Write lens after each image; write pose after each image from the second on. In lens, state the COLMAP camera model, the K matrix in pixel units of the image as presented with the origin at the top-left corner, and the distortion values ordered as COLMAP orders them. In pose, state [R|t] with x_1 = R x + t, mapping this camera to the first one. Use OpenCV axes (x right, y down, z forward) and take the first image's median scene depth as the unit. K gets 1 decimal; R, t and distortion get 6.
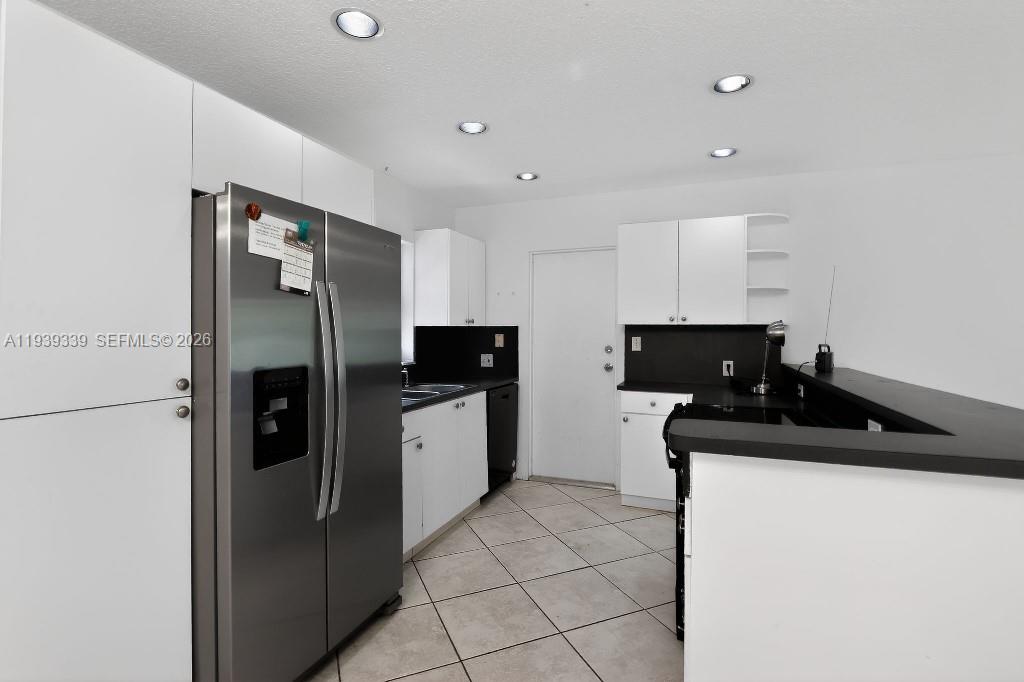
lens RADIAL K [[481.9, 0, 515.3], [0, 481.9, 330.8], [0, 0, 1]] dist [-0.010192, 0.001540]
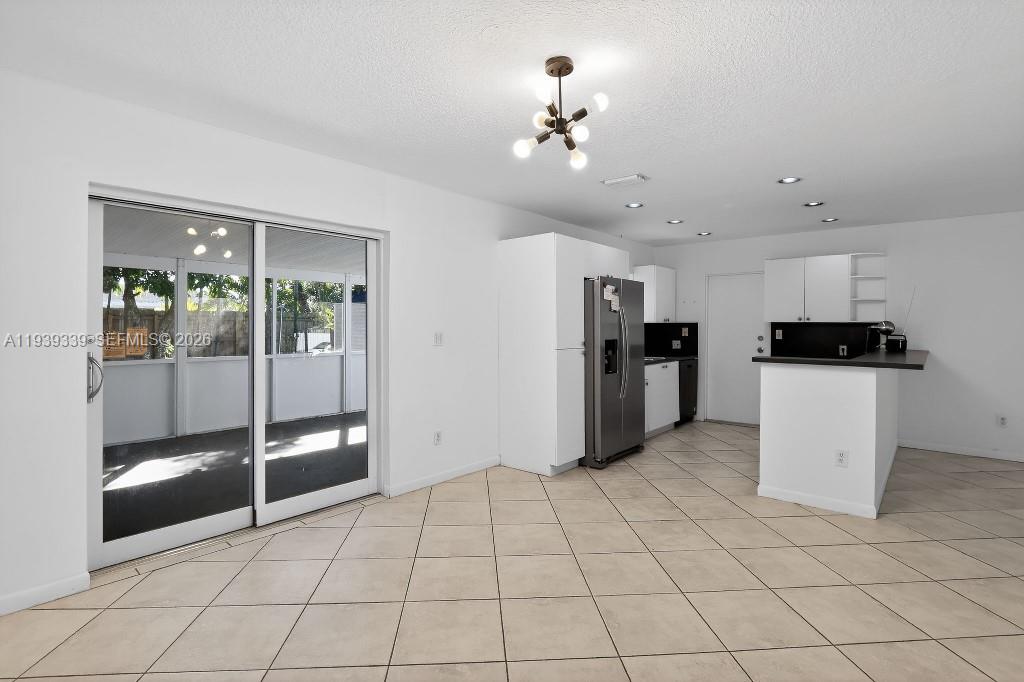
lens RADIAL K [[481.9, 0, 516.9], [0, 481.9, 328.3], [0, 0, 1]] dist [-0.010192, 0.001540]
pose [[0.942894, 0.005047, -0.333056, -0.035162], [-0.002679, 0.999968, 0.007568, -0.002490], [0.333083, -0.006243, 0.942877, -0.846220]]
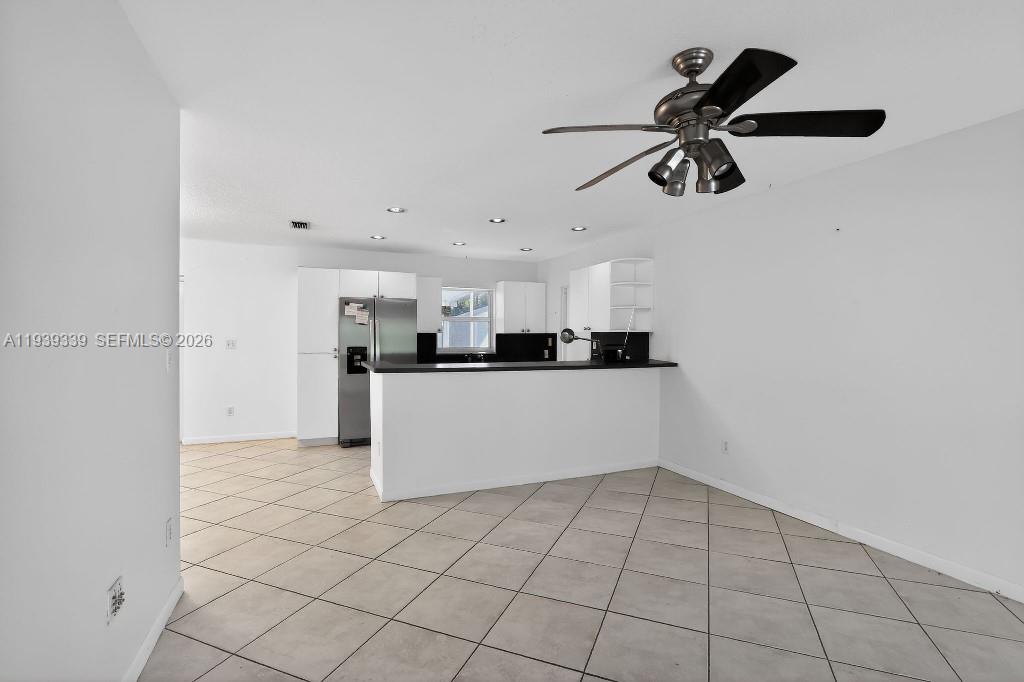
lens RADIAL K [[481.9, 0, 505.6], [0, 481.9, 336.3], [0, 0, 1]] dist [-0.010192, 0.001540]
pose [[0.686922, 0.006657, -0.726701, 1.306728], [-0.003303, 0.999976, 0.006038, -0.009494], [0.726724, -0.001748, 0.686928, -0.281725]]
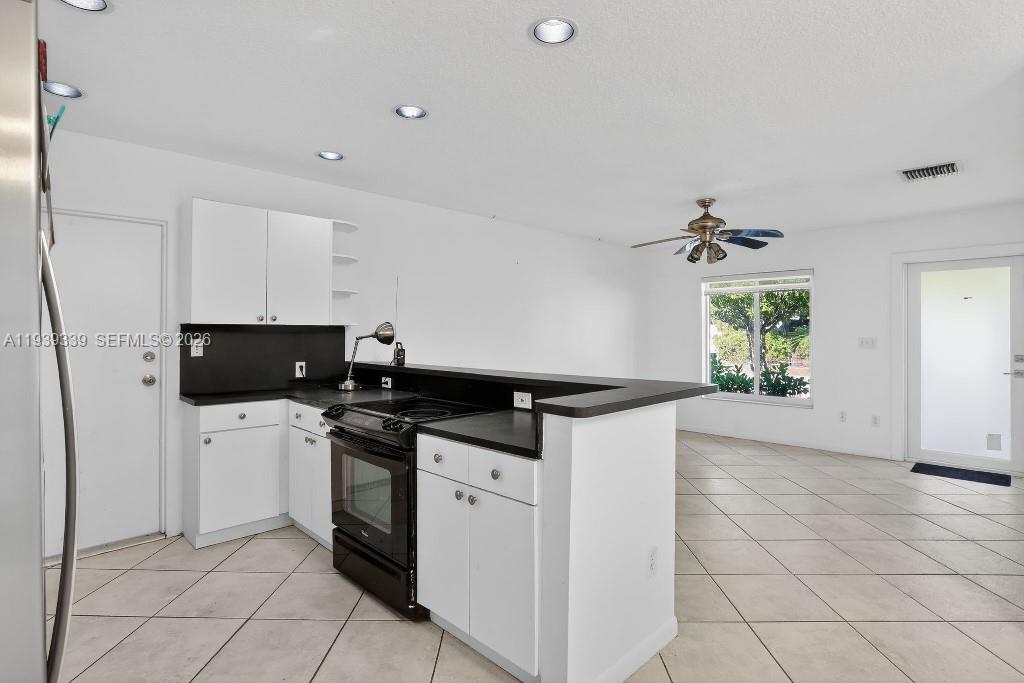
lens RADIAL K [[512.0, 0, 509.4], [0, 512.0, 334.7], [0, 0, 1]] dist [-0.010695, 0.002804]
pose [[0.418993, -0.009919, 0.907935, -0.345543], [-0.000597, 0.999937, 0.011200, -0.004895], [-0.907989, -0.005235, 0.418961, 0.182329]]
